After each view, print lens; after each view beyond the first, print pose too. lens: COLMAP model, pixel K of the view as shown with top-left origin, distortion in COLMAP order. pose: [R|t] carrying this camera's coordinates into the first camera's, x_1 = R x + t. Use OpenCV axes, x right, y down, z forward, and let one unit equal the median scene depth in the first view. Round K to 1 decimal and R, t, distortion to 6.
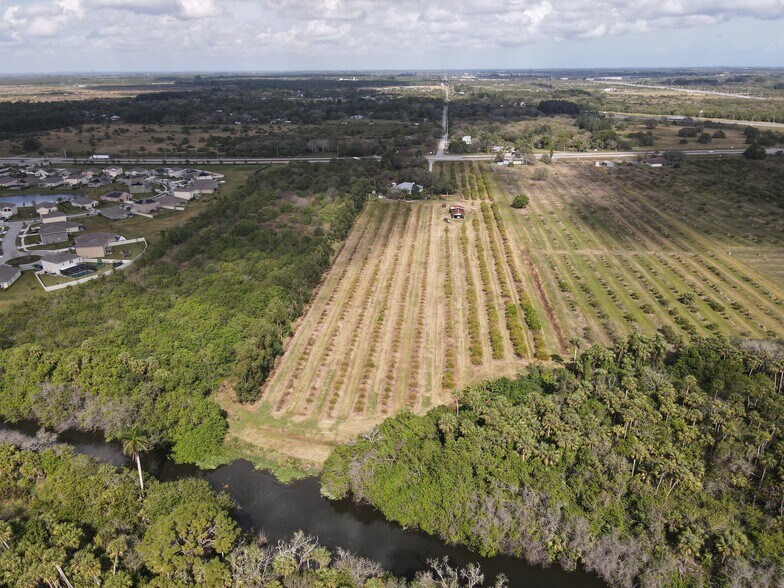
lens RADIAL K [[579.2, 0, 392.0], [0, 579.2, 294.0], [0, 0, 1]] dist [0.011360, 0.004732]
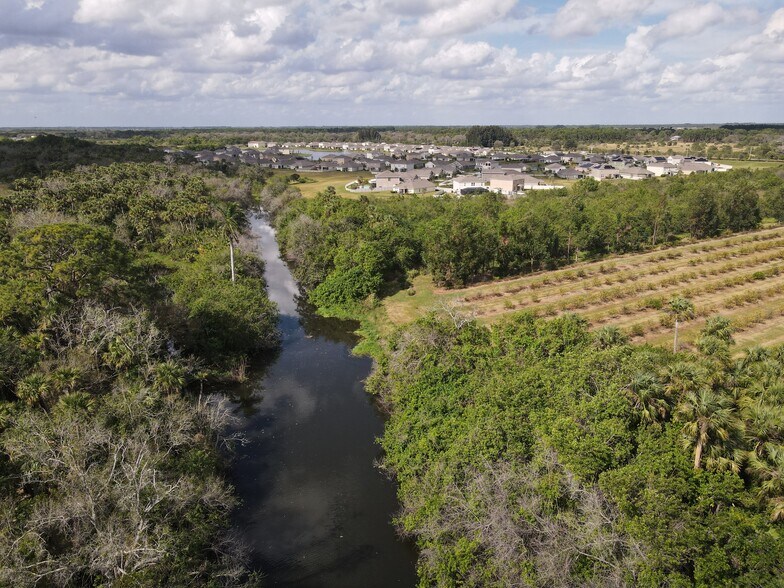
lens RADIAL K [[579.2, 0, 392.0], [0, 579.2, 294.0], [0, 0, 1]] dist [0.011360, 0.004732]
pose [[0.598020, 0.231278, -0.767387, 0.147572], [-0.291154, 0.954739, 0.060848, 0.092241], [0.746727, 0.187040, 0.638291, 0.265013]]
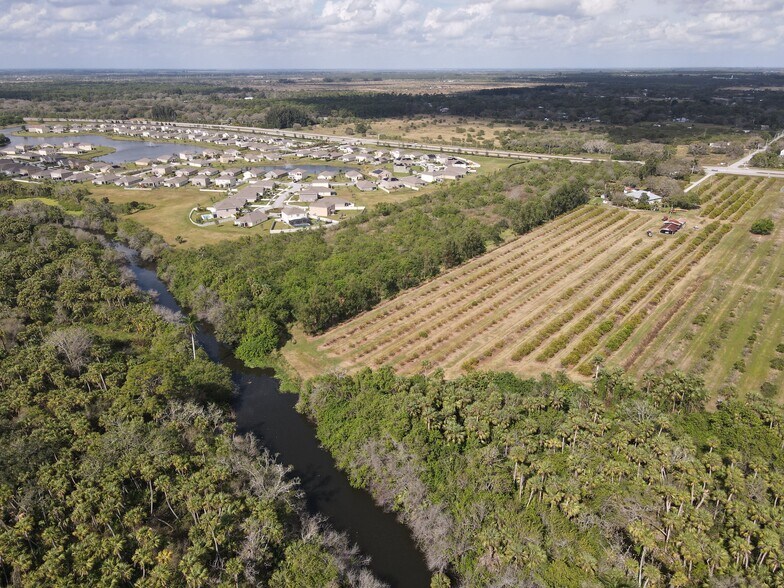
lens RADIAL K [[579.2, 0, 392.0], [0, 579.2, 294.0], [0, 0, 1]] dist [0.011360, 0.004732]
pose [[0.835790, 0.209631, -0.507455, 0.277689], [-0.207235, 0.976324, 0.062003, -0.006446], [0.508438, 0.053341, 0.859445, 0.005077]]
